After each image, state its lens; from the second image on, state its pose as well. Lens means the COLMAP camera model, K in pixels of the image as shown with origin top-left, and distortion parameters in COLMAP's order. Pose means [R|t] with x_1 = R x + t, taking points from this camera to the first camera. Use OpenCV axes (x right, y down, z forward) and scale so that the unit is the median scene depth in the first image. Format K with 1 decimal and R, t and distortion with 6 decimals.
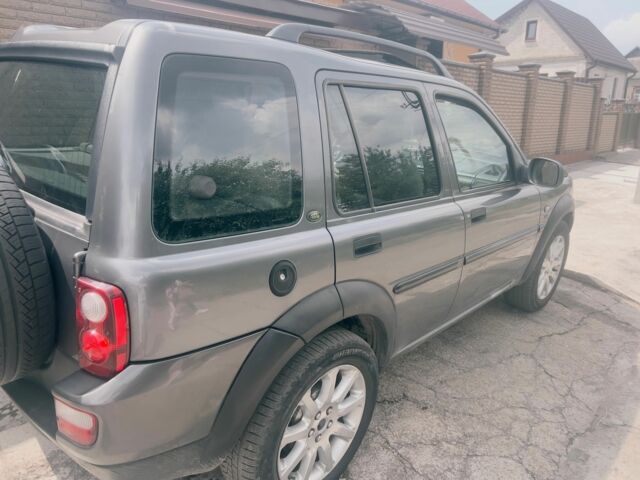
lens RADIAL K [[460.2, 0, 319.2], [0, 460.2, 239.5], [0, 0, 1]] dist [0.007971, -0.000176]
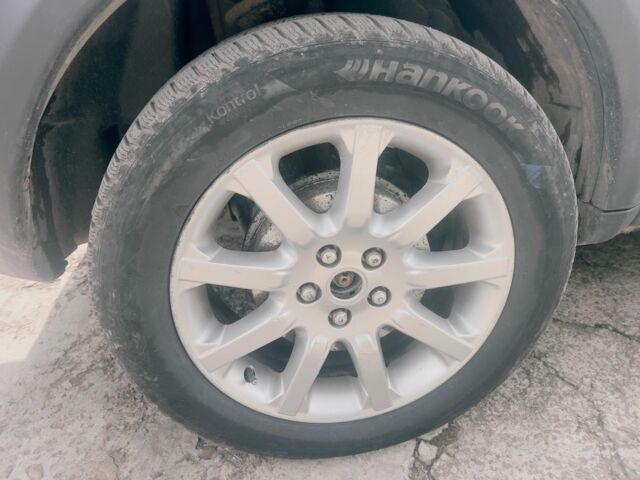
lens RADIAL K [[460.2, 0, 320.6], [0, 460.2, 242.6], [0, 0, 1]] dist [0.007971, -0.000176]
pose [[0.769317, 0.167822, -0.616431, 0.218726], [-0.080917, 0.982707, 0.166553, 0.298706], [0.633722, -0.078252, 0.769593, 0.680226]]
